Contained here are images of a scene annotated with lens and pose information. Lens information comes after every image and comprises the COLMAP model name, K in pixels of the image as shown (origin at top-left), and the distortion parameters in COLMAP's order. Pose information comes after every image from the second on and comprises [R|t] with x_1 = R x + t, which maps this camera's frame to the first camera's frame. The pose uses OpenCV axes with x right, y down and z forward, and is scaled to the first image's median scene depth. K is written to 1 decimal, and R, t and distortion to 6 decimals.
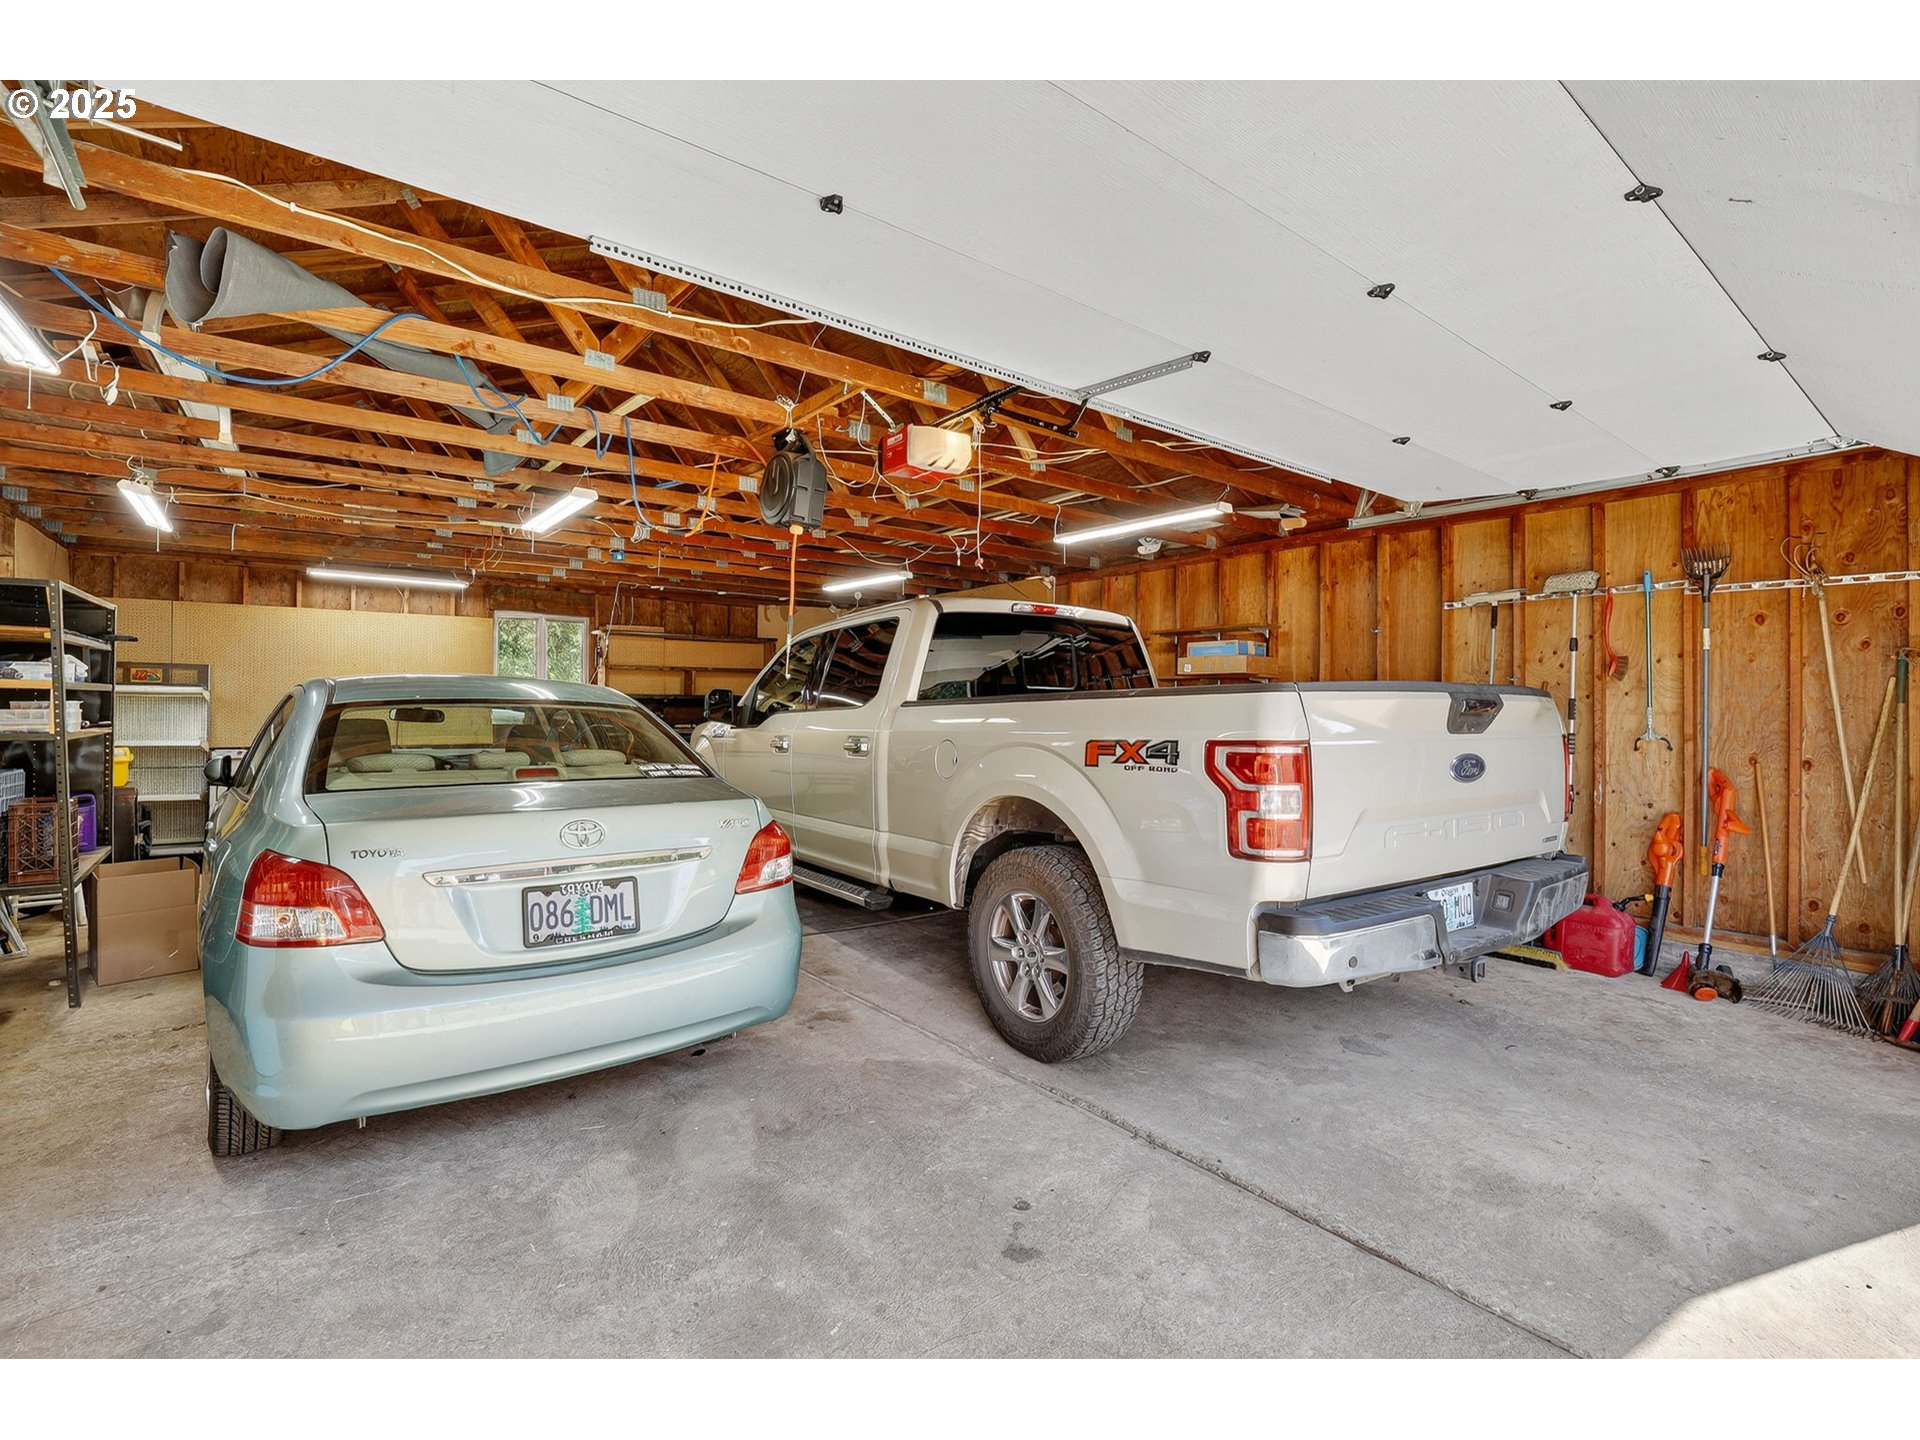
lens RADIAL K [[876.8, 0, 958.2], [0, 876.8, 716.8], [0, 0, 1]] dist [-0.032793, 0.002453]
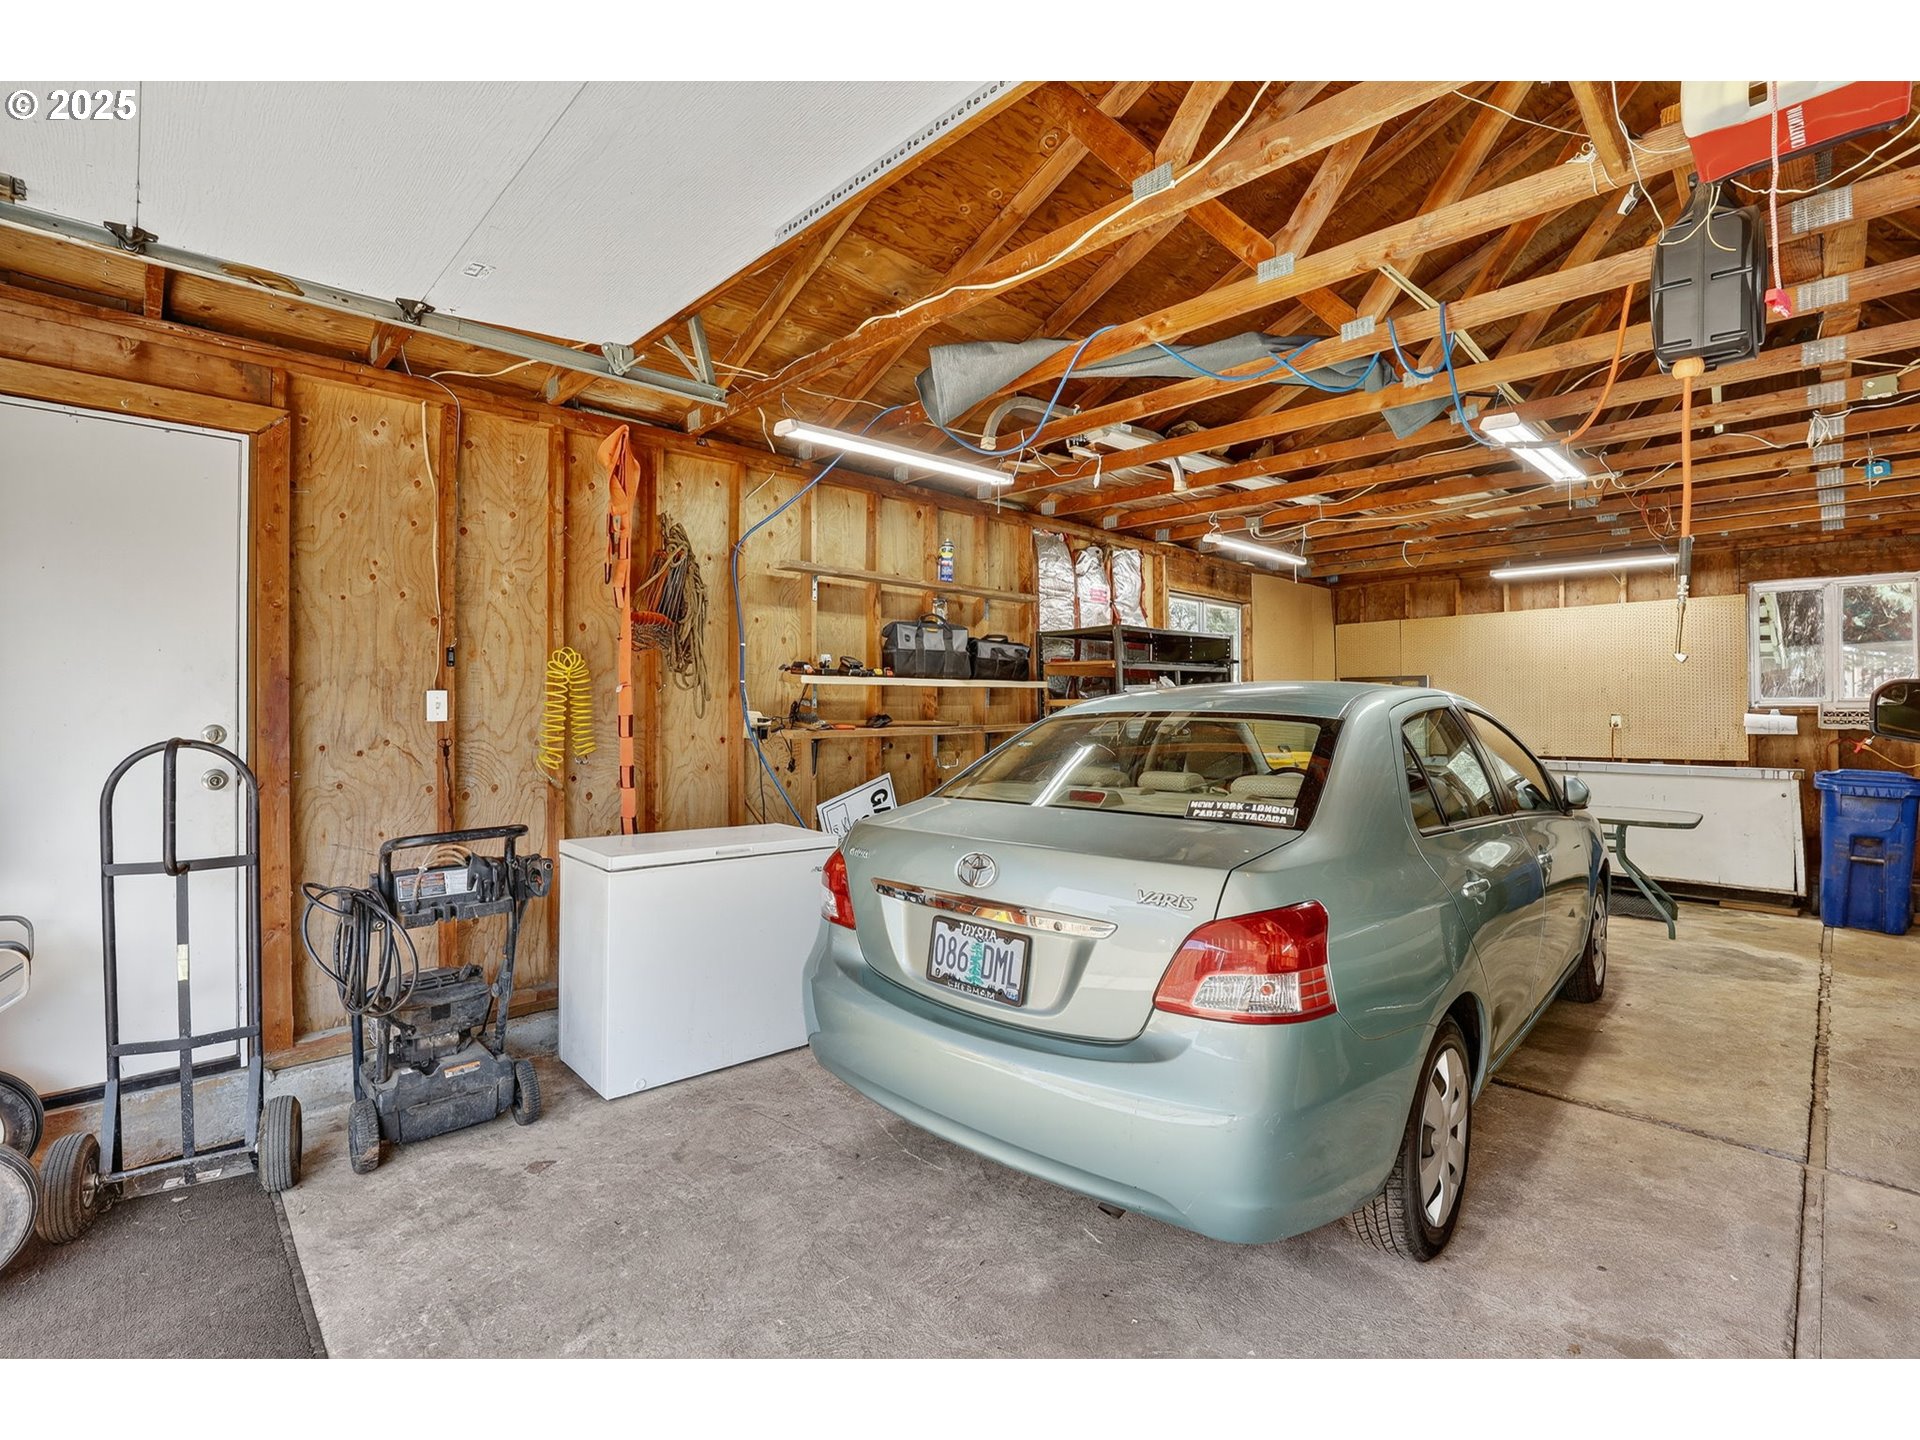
lens RADIAL K [[876.8, 0, 957.1], [0, 876.8, 717.7], [0, 0, 1]] dist [-0.032793, 0.002453]
pose [[0.114716, -0.002350, -0.993396, 0.377064], [-0.001991, 0.999995, -0.002596, -0.011229], [0.993396, 0.002276, 0.114711, 0.784142]]
